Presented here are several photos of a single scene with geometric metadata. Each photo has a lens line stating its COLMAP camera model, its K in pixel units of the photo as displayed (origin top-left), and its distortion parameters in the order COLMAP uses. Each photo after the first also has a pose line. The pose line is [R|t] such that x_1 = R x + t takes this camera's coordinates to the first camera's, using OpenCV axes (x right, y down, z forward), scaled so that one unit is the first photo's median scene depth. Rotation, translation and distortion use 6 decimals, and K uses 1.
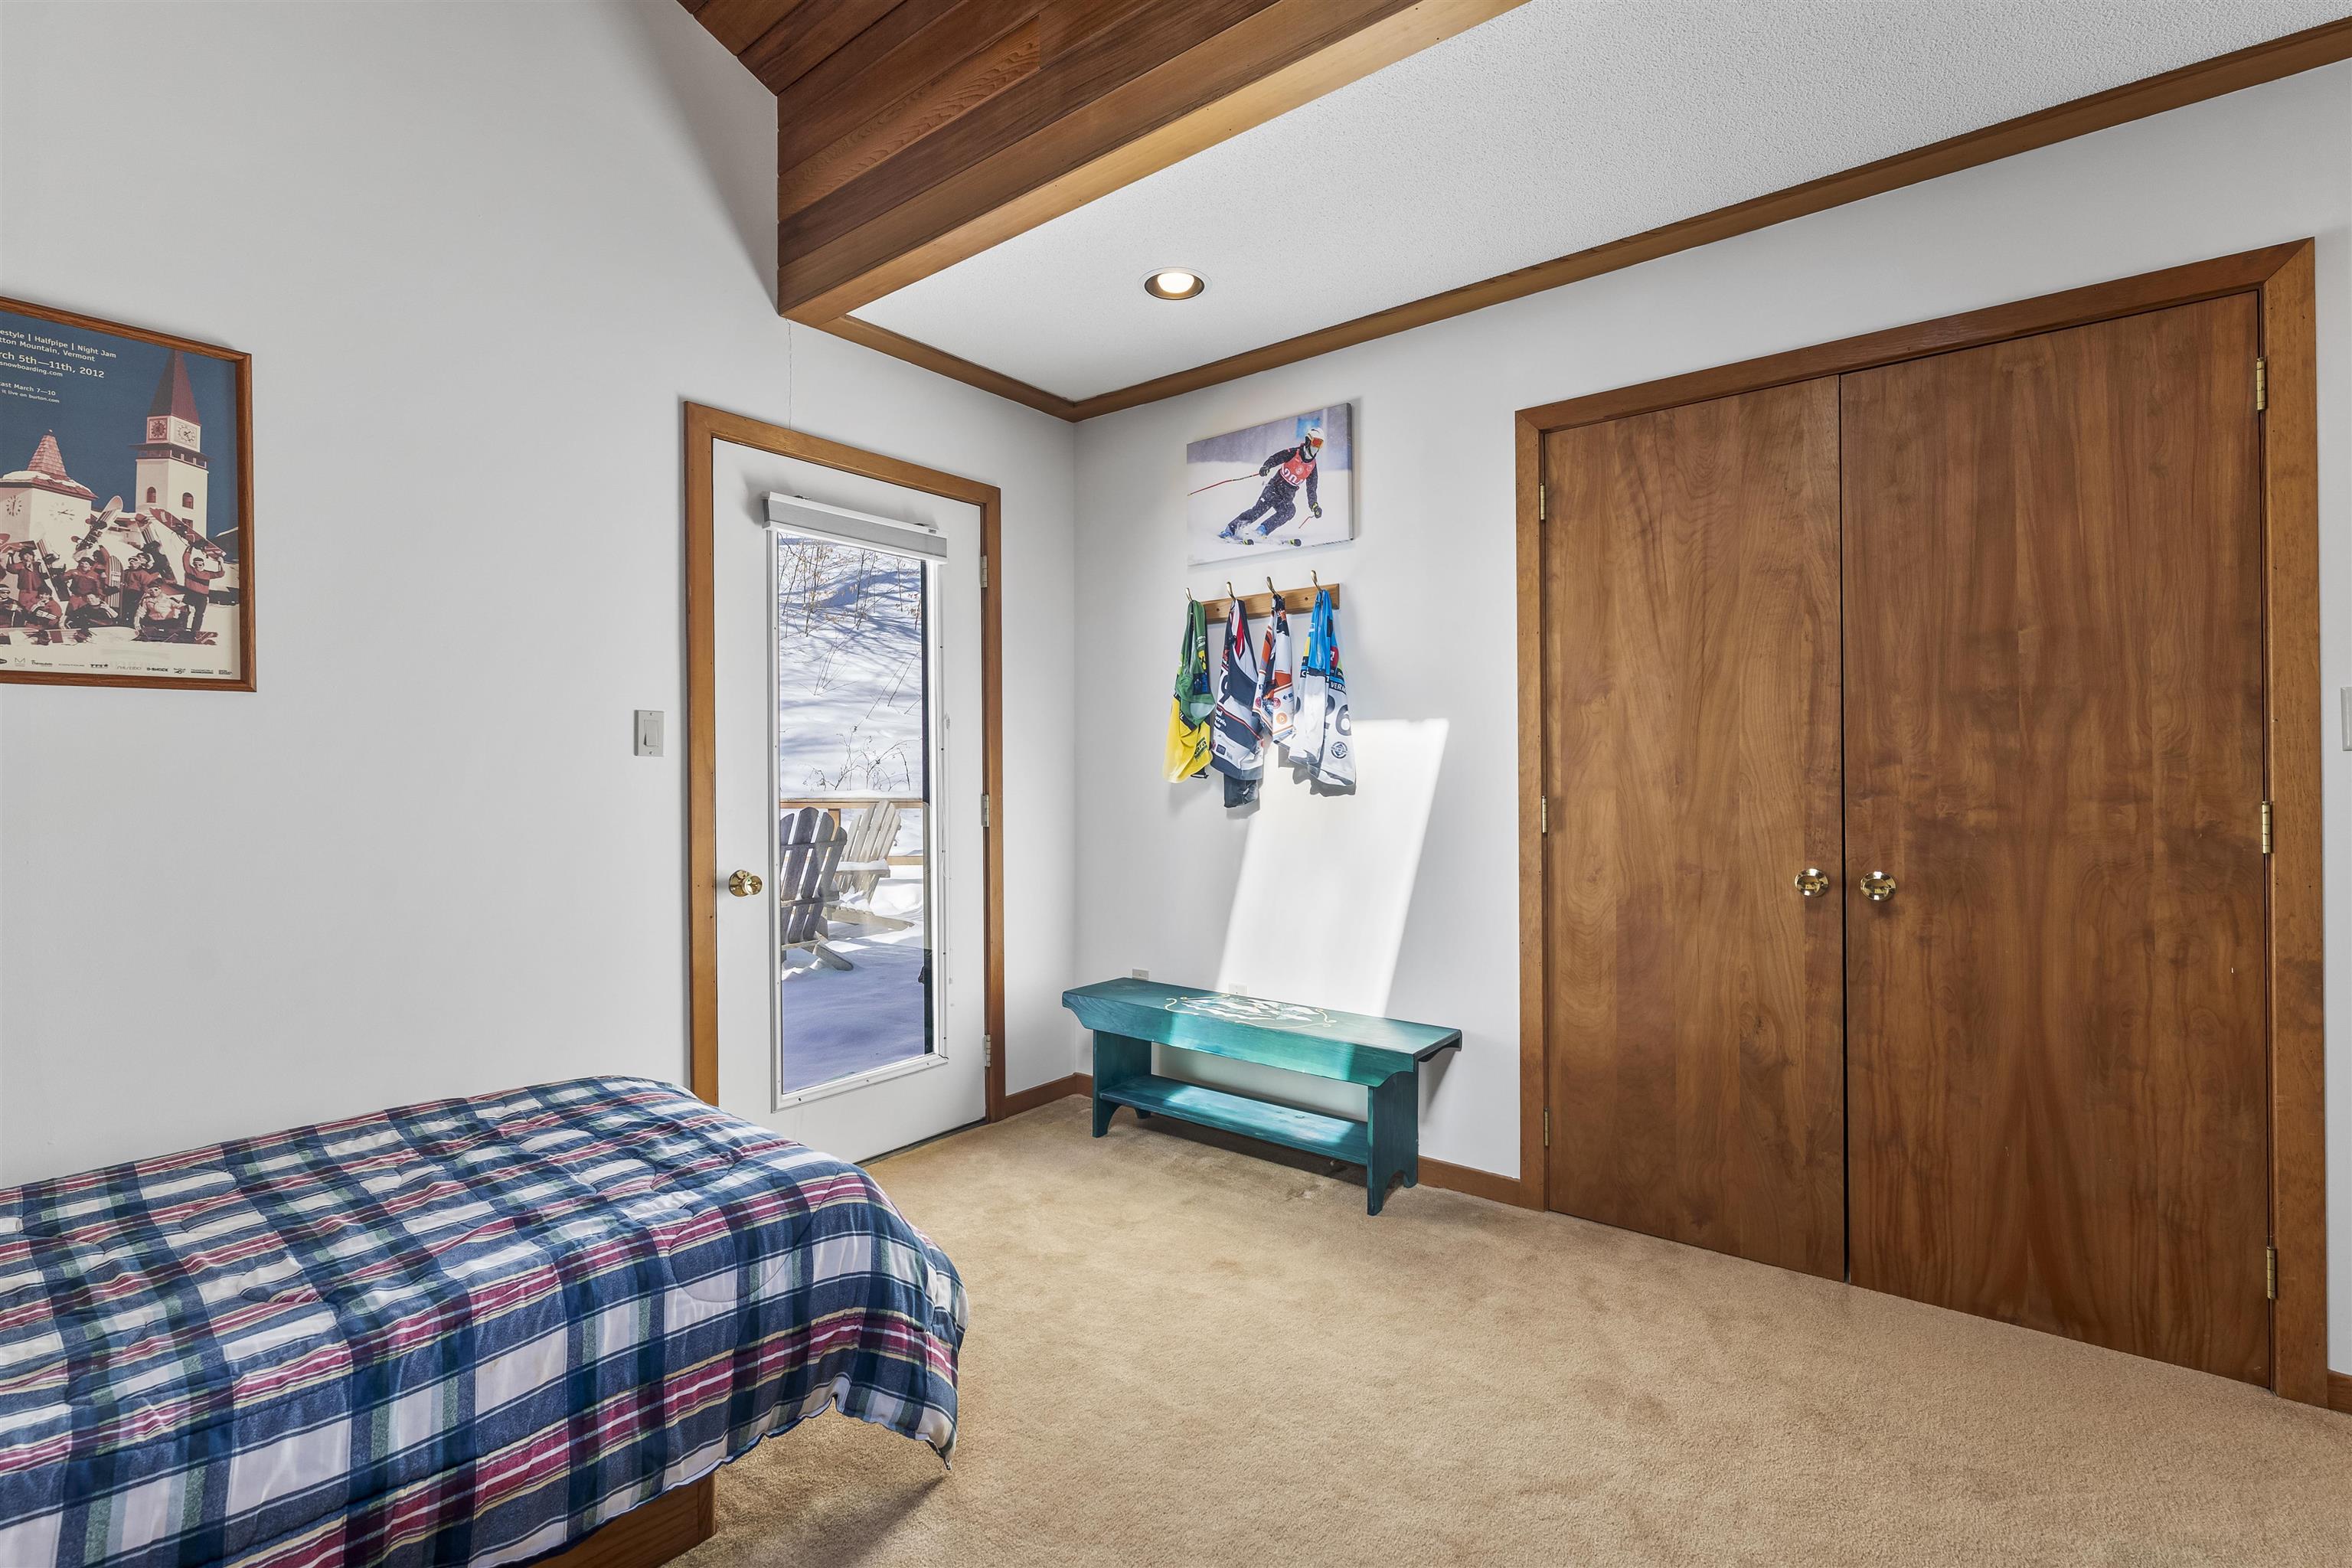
lens RADIAL K [[1049.2, 0, 1176.0], [0, 1049.2, 784.0], [0, 0, 1]] dist [0.000253, 0.000118]
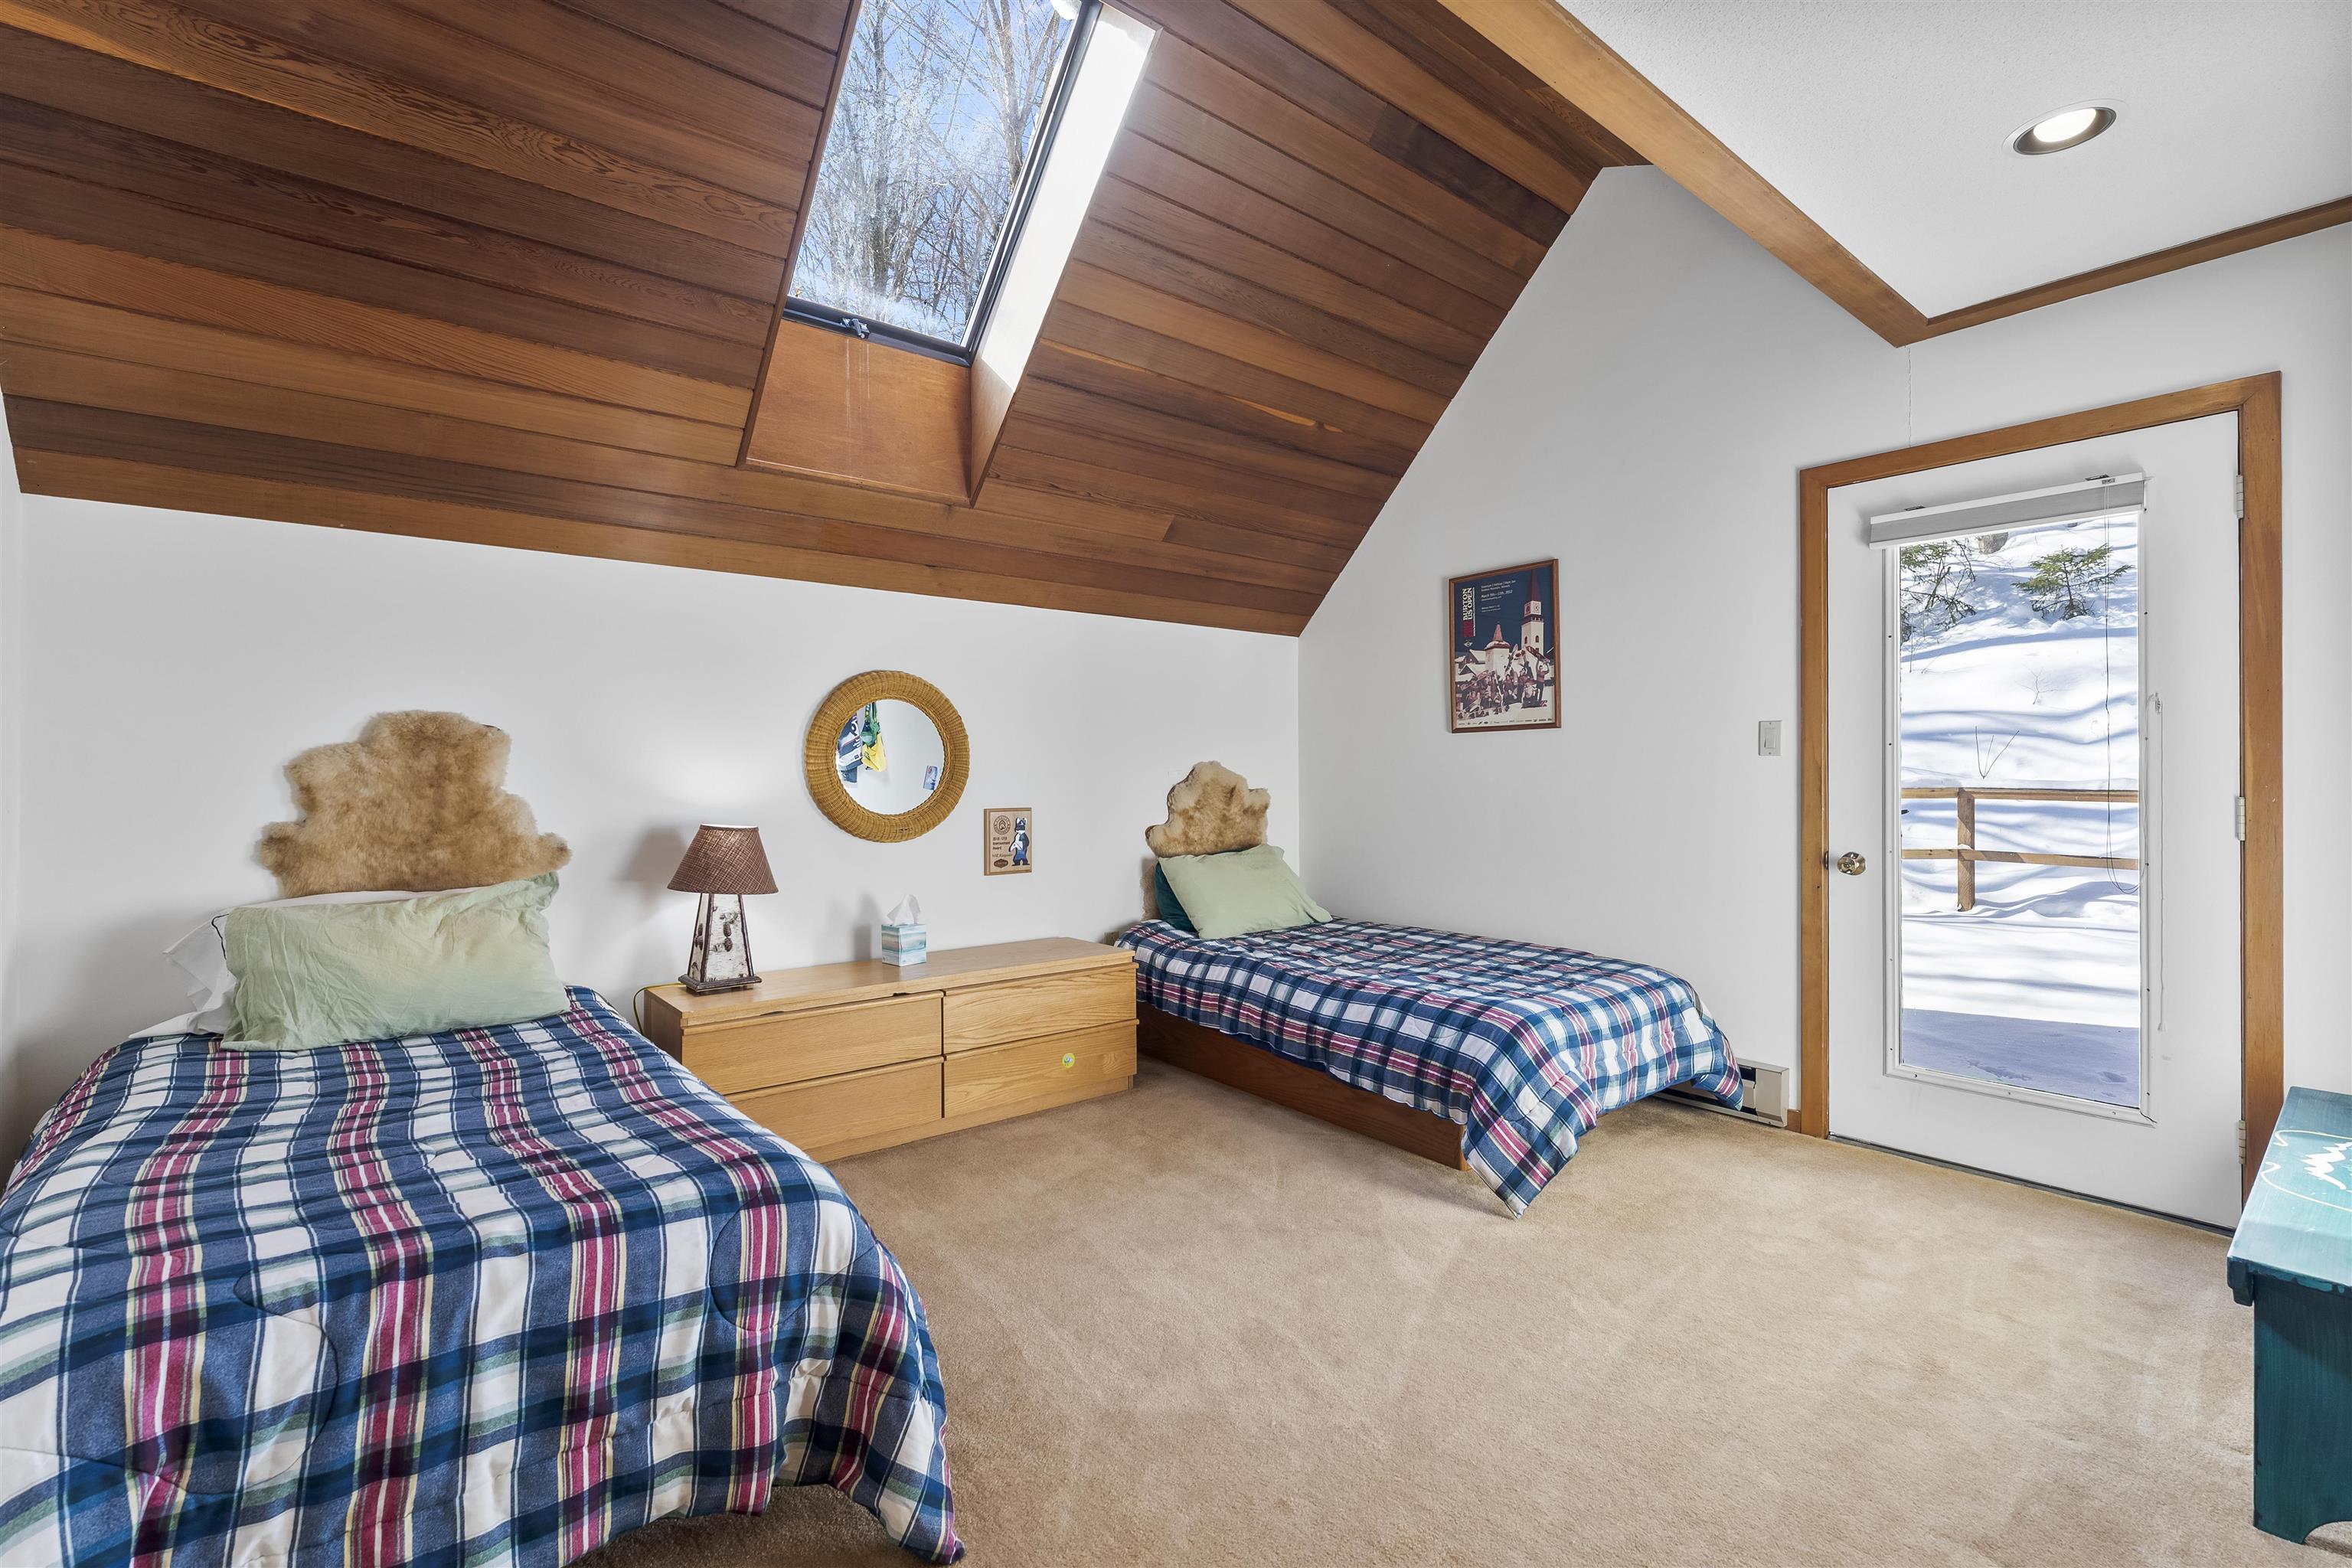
lens RADIAL K [[1049.2, 0, 1176.0], [0, 1049.2, 784.0], [0, 0, 1]] dist [0.000253, 0.000118]
pose [[-0.222611, 0.014701, -0.974797, 1.261027], [-0.007605, 0.999830, 0.016816, -0.010317], [0.974878, 0.011156, -0.222461, 0.762402]]
